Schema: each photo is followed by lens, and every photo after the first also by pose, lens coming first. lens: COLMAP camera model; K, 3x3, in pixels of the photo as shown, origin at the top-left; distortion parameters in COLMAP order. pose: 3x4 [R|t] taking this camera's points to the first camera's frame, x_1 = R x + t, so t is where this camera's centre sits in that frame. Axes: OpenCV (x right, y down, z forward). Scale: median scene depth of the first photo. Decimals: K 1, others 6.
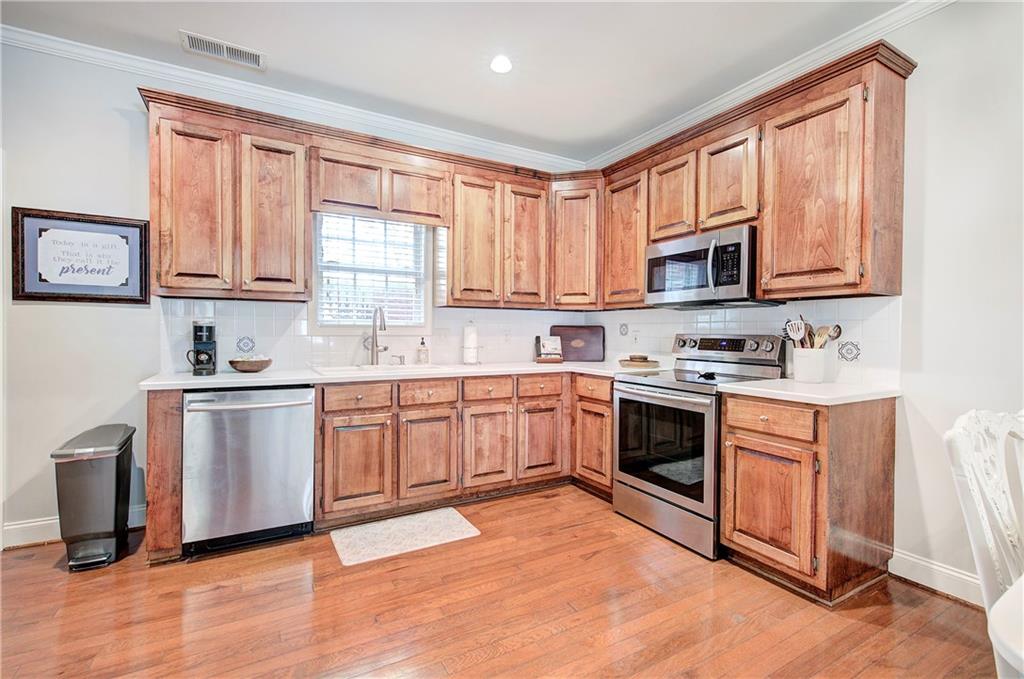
lens RADIAL K [[461.1, 0, 514.4], [0, 461.1, 338.3], [0, 0, 1]] dist [-0.000532, -0.000129]
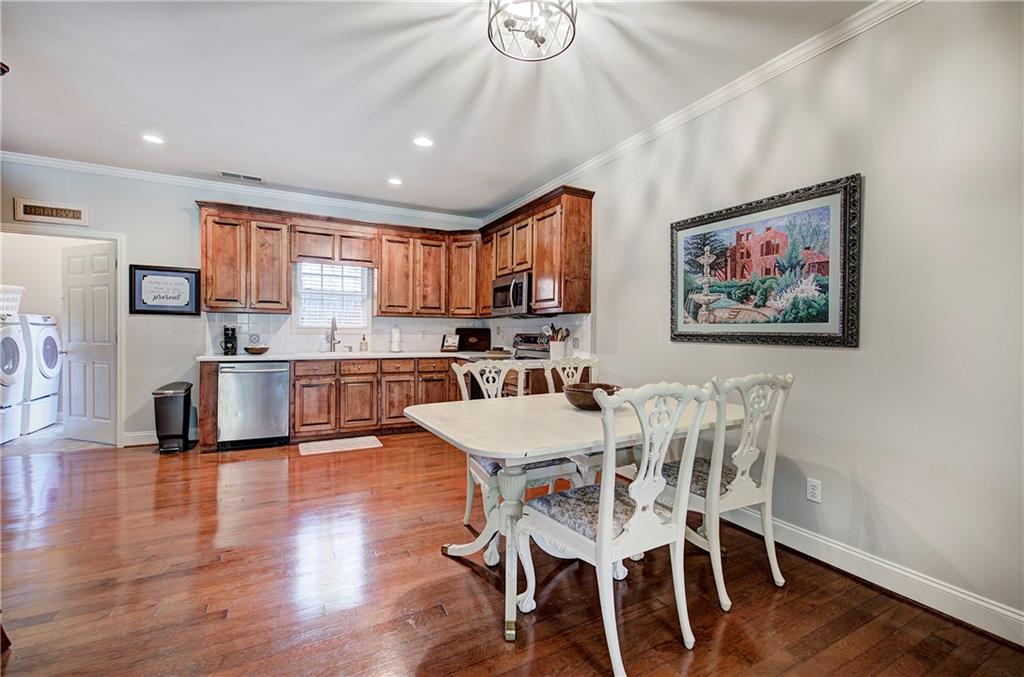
lens RADIAL K [[433.7, 0, 513.7], [0, 433.7, 337.8], [0, 0, 1]] dist [-0.006889, 0.004650]
pose [[0.999588, 0.003687, -0.028468, 0.458514], [-0.003734, 0.999992, -0.001596, 0.009593], [0.028461, 0.001702, 0.999593, -0.624862]]
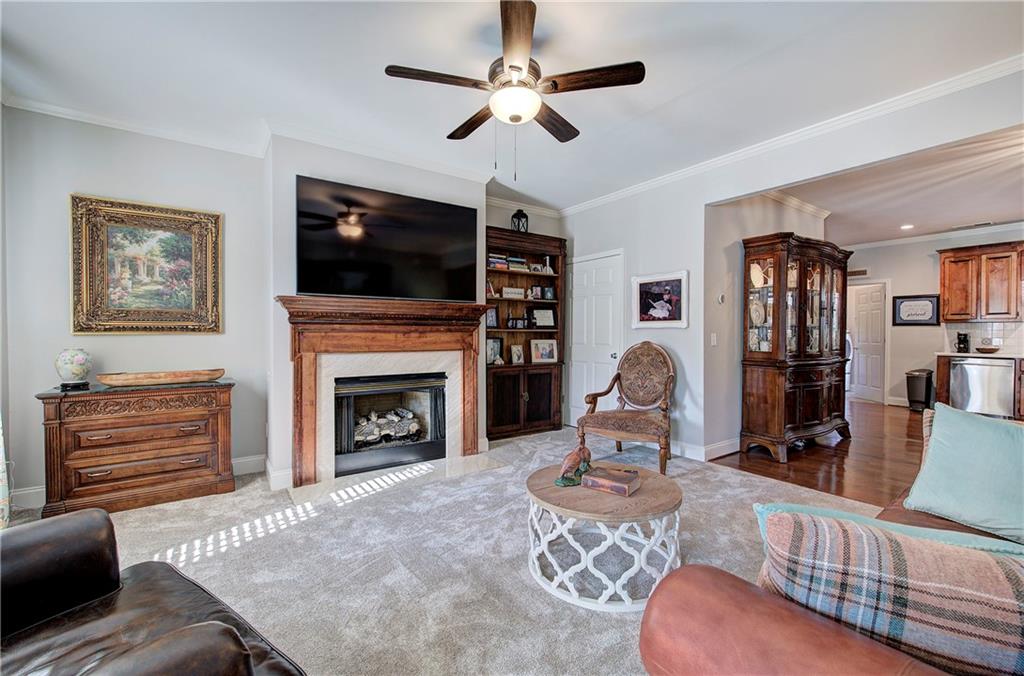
lens RADIAL K [[433.7, 0, 513.7], [0, 433.7, 337.3], [0, 0, 1]] dist [-0.006889, 0.004650]
pose [[0.090323, 0.000918, -0.995912, 1.413861], [-0.015877, 0.999874, -0.000518, 0.032403], [0.995786, 0.015859, 0.090326, -1.607267]]
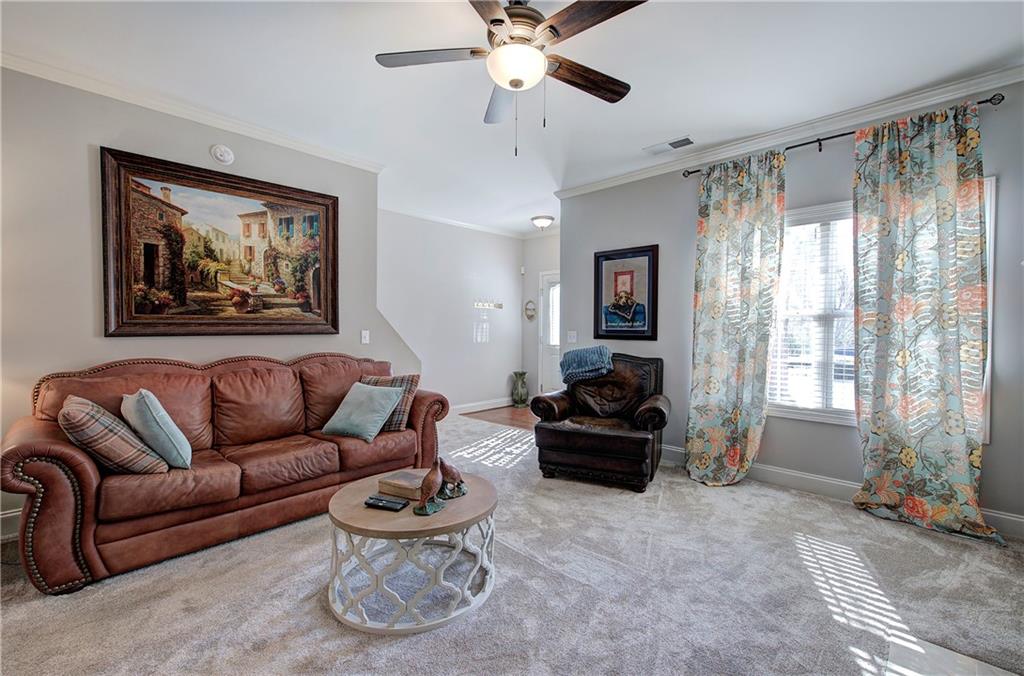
lens RADIAL K [[433.7, 0, 513.7], [0, 433.7, 337.3], [0, 0, 1]] dist [-0.006889, 0.004650]
pose [[-0.278020, -0.022607, 0.960309, -0.089024], [0.005071, 0.999675, 0.025001, 0.013594], [-0.960562, 0.011821, -0.277815, -1.333356]]
